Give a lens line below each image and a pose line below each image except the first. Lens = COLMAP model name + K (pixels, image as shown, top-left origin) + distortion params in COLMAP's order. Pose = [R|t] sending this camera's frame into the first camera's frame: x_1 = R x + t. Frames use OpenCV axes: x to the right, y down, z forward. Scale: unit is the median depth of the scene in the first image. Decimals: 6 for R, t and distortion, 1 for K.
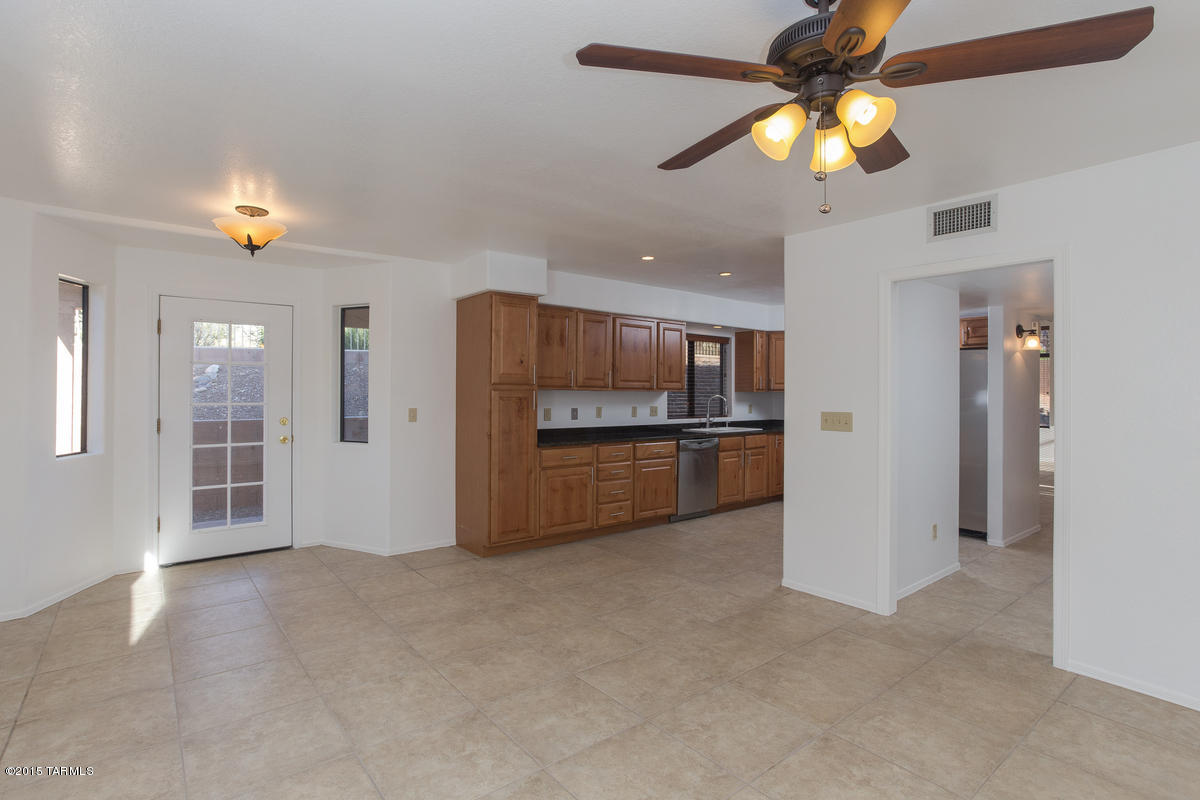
lens RADIAL K [[595.0, 0, 594.1], [0, 595.0, 392.0], [0, 0, 1]] dist [-0.019408, 0.003374]
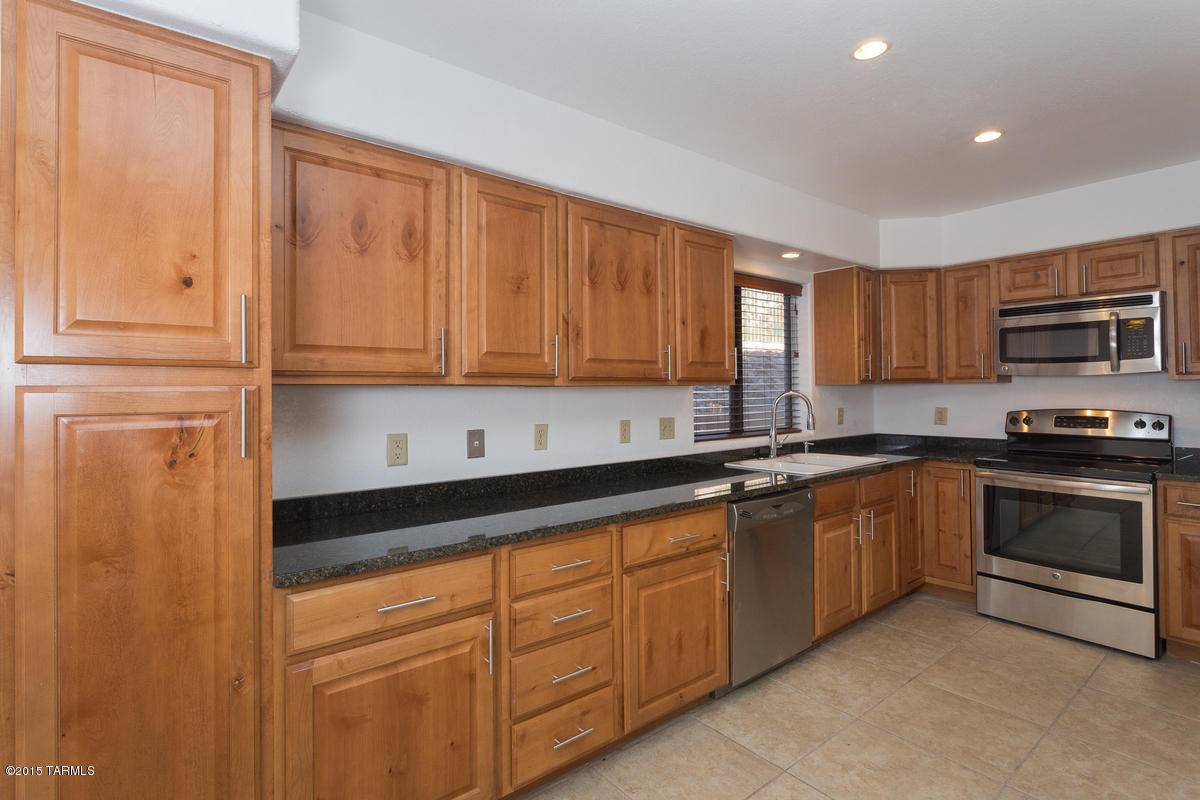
lens RADIAL K [[595.0, 0, 594.5], [0, 595.0, 386.2], [0, 0, 1]] dist [-0.019408, 0.003374]
pose [[0.999795, -0.020216, -0.001069, 0.051368], [0.020205, 0.999752, -0.009383, 0.002471], [0.001258, 0.009359, 0.999955, 0.601360]]
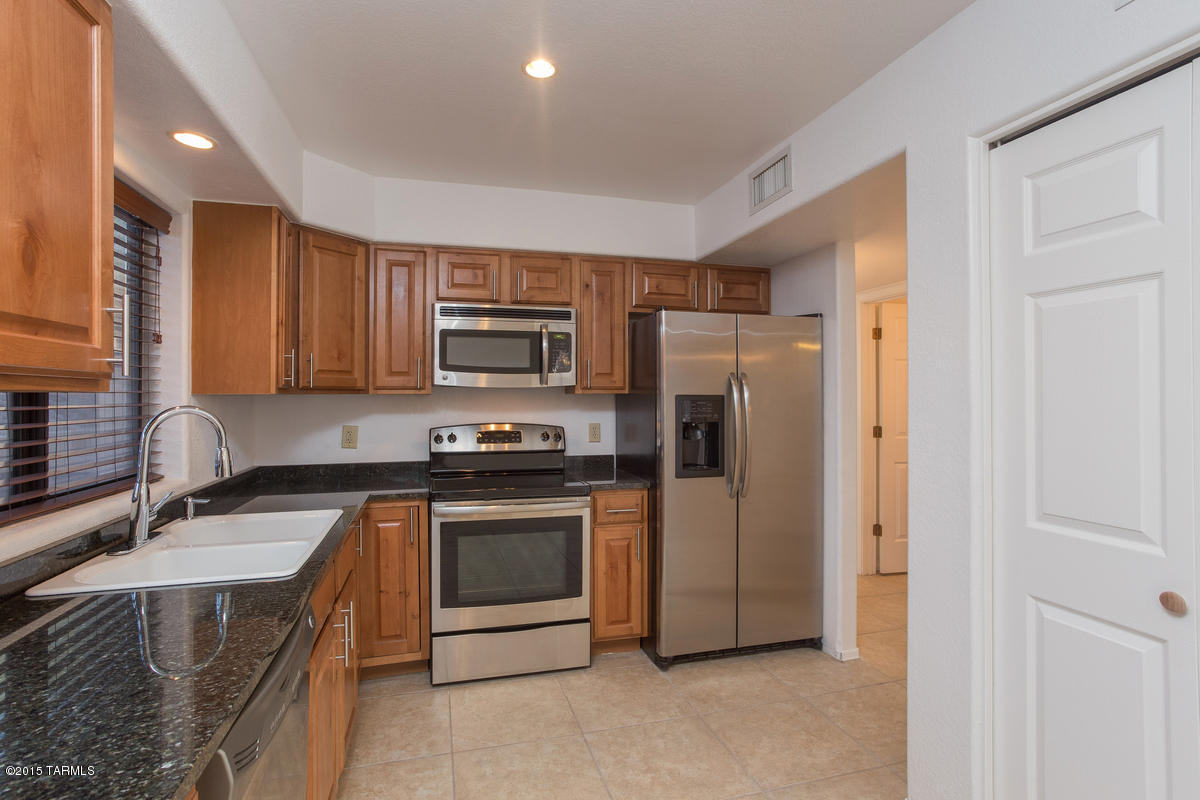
lens RADIAL K [[595.0, 0, 597.3], [0, 595.0, 398.8], [0, 0, 1]] dist [-0.019408, 0.003374]
pose [[0.402219, -0.014268, 0.915432, 0.056428], [0.012284, 0.999873, 0.010187, 0.001659], [-0.915461, 0.007148, 0.402343, 0.885253]]
